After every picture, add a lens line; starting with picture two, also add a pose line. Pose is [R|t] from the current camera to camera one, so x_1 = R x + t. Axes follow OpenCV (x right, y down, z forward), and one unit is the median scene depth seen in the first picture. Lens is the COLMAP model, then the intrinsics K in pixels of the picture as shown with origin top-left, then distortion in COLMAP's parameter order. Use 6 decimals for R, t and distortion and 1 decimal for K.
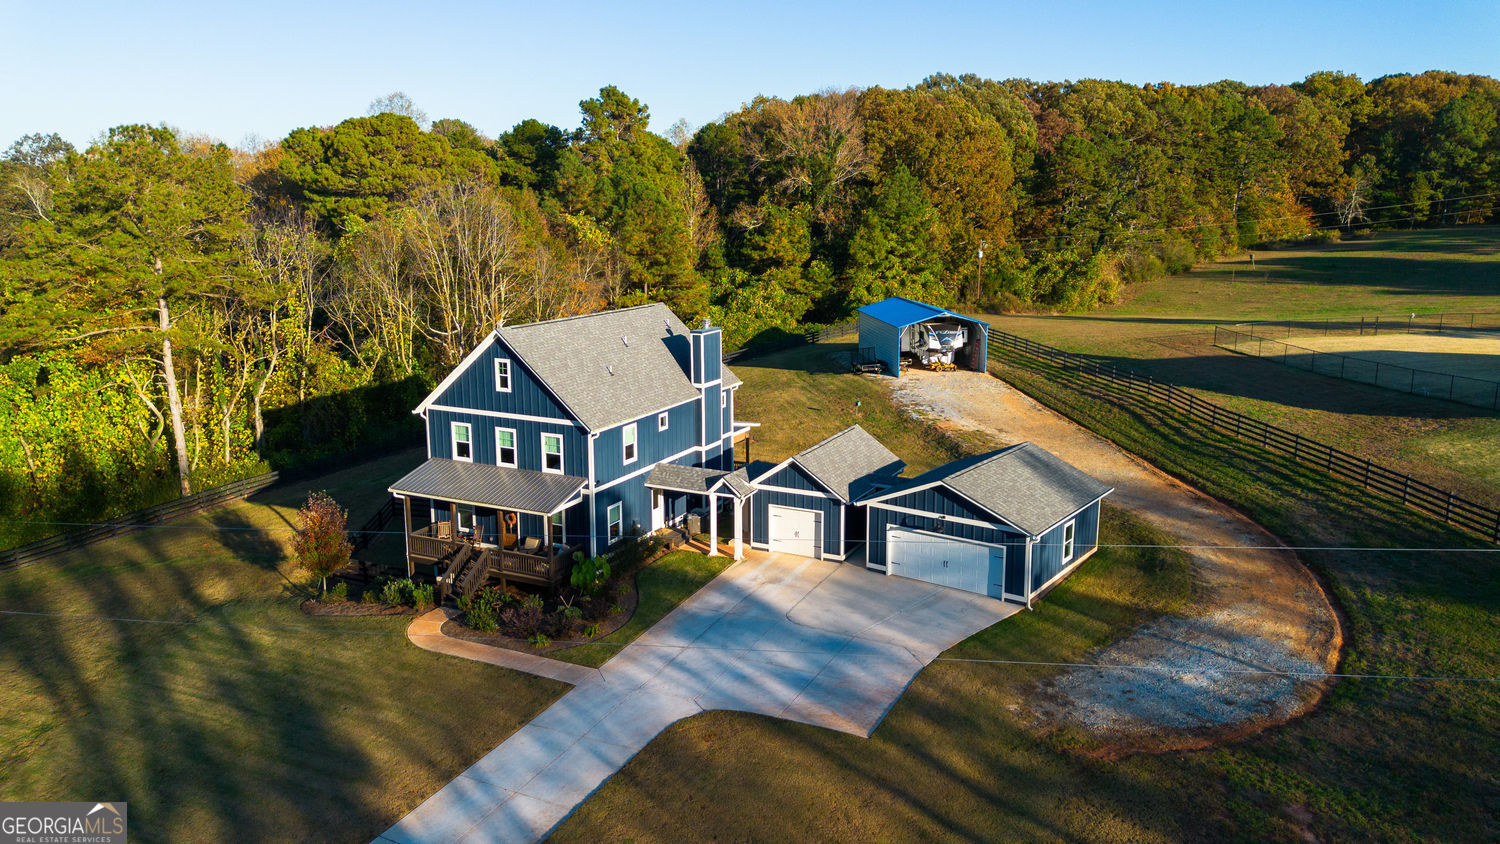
lens RADIAL K [[1060.6, 0, 756.5], [0, 1060.6, 428.1], [0, 0, 1]] dist [0.078623, -0.075556]
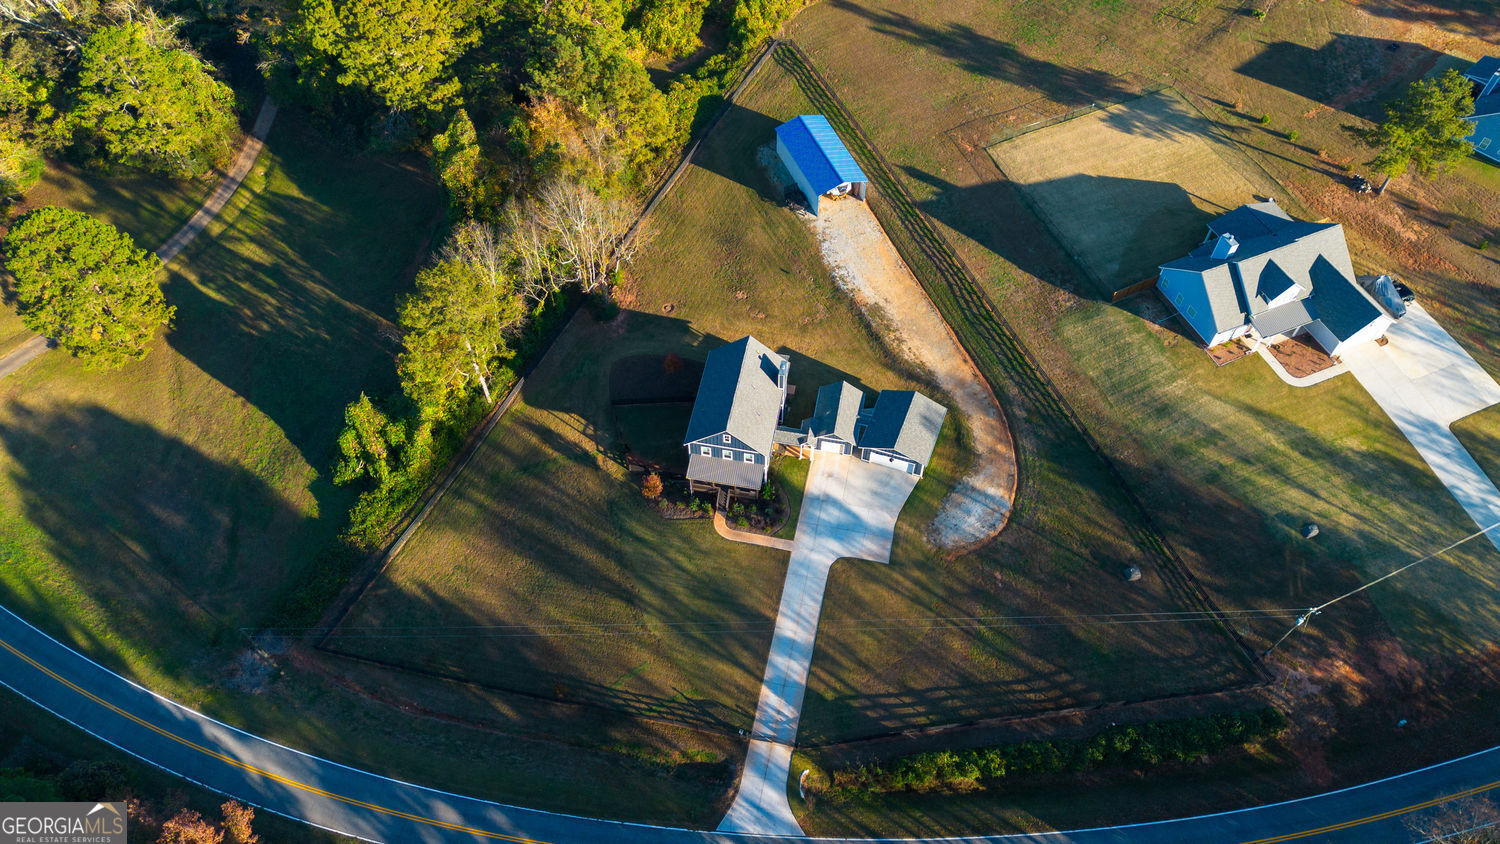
lens RADIAL K [[1060.6, 0, 756.5], [0, 1060.6, 428.1], [0, 0, 1]] dist [0.078623, -0.075556]
pose [[0.964683, -0.214446, 0.152968, -0.549602], [0.055600, 0.733402, 0.677518, -1.772764], [-0.257478, -0.645085, 0.719424, -0.821273]]
